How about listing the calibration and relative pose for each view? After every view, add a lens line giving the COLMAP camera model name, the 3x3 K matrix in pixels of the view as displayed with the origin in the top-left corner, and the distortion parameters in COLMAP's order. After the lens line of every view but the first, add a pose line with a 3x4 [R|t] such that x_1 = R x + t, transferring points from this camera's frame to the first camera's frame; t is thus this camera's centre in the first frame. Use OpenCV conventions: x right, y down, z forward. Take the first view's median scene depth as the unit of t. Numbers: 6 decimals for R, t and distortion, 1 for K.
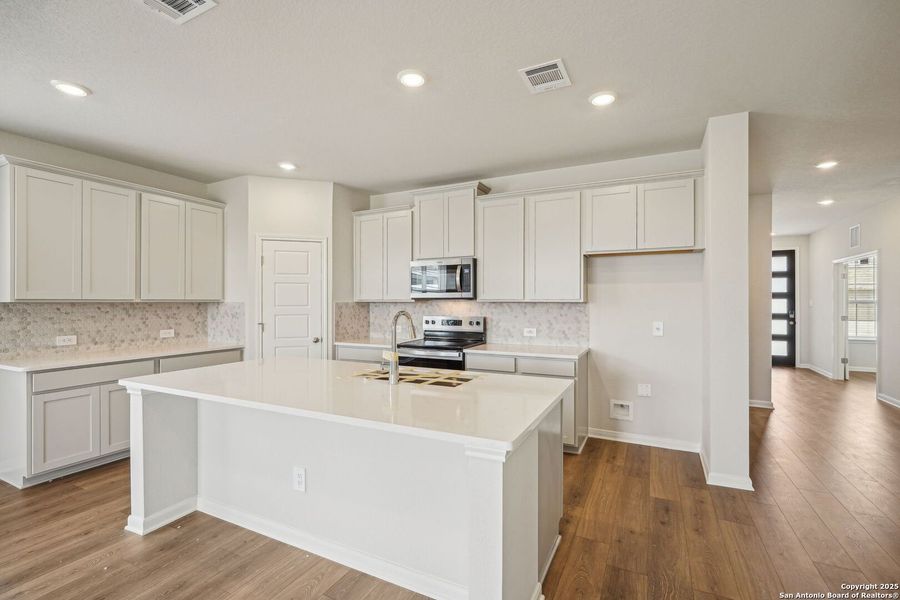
lens RADIAL K [[409.0, 0, 442.5], [0, 409.0, 300.8], [0, 0, 1]] dist [-0.001976, 0.000052]
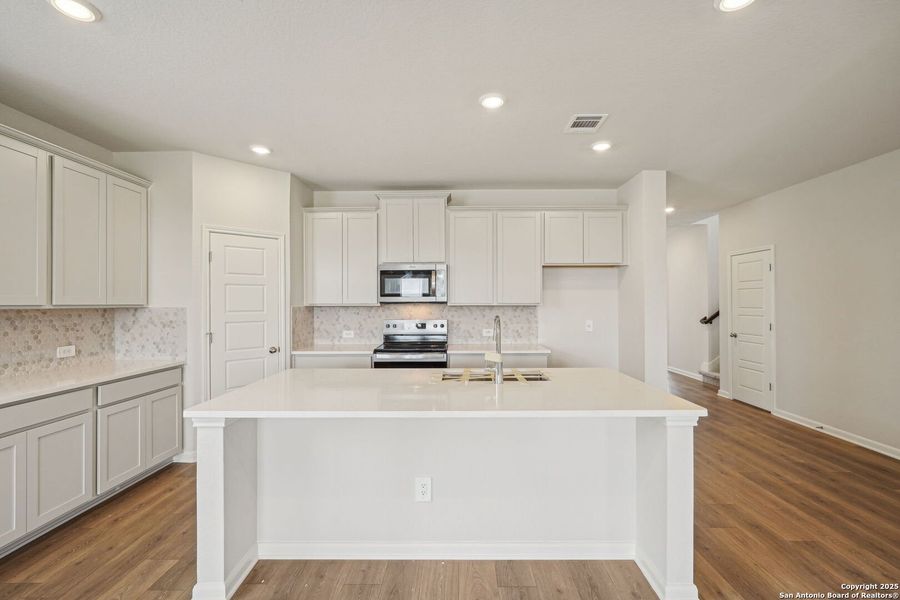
lens RADIAL K [[406.5, 0, 450.0], [0, 406.5, 300.0], [0, 0, 1]] dist [-0.006495, 0.000476]
pose [[0.895023, 0.000536, 0.446020, -0.373595], [0.003016, 0.999969, -0.007254, -0.004129], [-0.446010, 0.007838, 0.894994, 0.052083]]
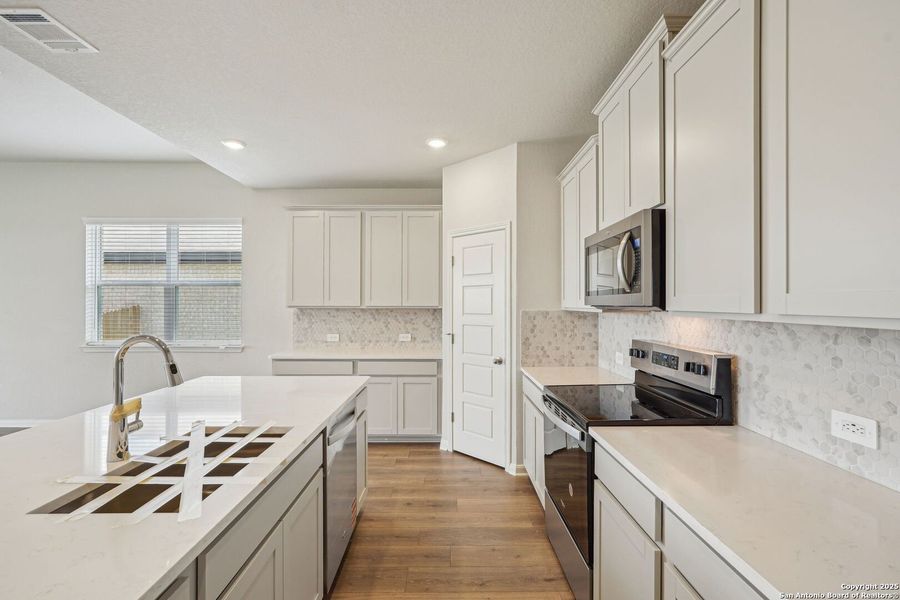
lens RADIAL K [[411.1, 0, 461.0], [0, 411.1, 300.9], [0, 0, 1]] dist [-0.001433, 0.000118]
pose [[0.454166, -0.003619, -0.890910, 0.344622], [0.000697, 0.999993, -0.003706, -0.011225], [0.890917, 0.001063, 0.454165, 0.623769]]
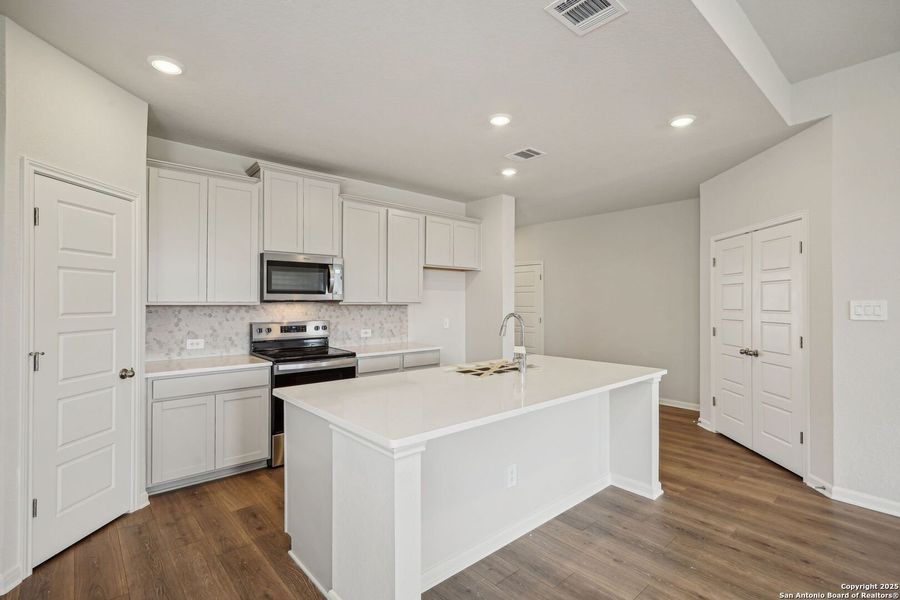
lens RADIAL K [[426.4, 0, 464.5], [0, 426.4, 300.2], [0, 0, 1]] dist [-0.003493, -0.000397]
pose [[0.346895, 0.006203, 0.937883, -0.726599], [-0.000912, 0.999980, -0.006277, -0.001434], [-0.937904, 0.001322, 0.346894, 0.378507]]
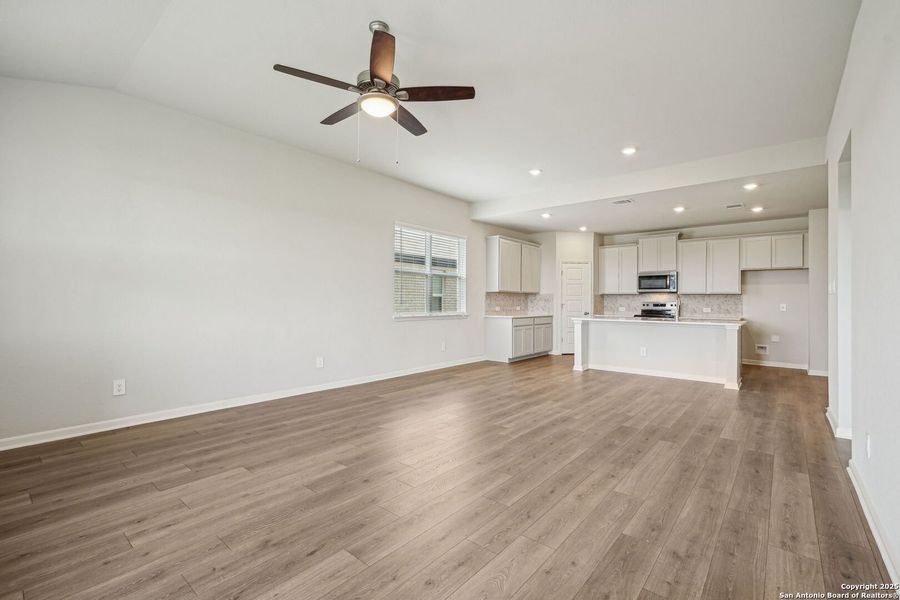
lens RADIAL K [[403.1, 0, 462.9], [0, 403.1, 296.4], [0, 0, 1]] dist [-0.000088, 0.000067]
pose [[0.981487, 0.006031, -0.191431, -0.540774], [-0.008254, 0.999907, -0.010813, 0.042786], [0.191348, 0.012192, 0.981446, -1.055670]]
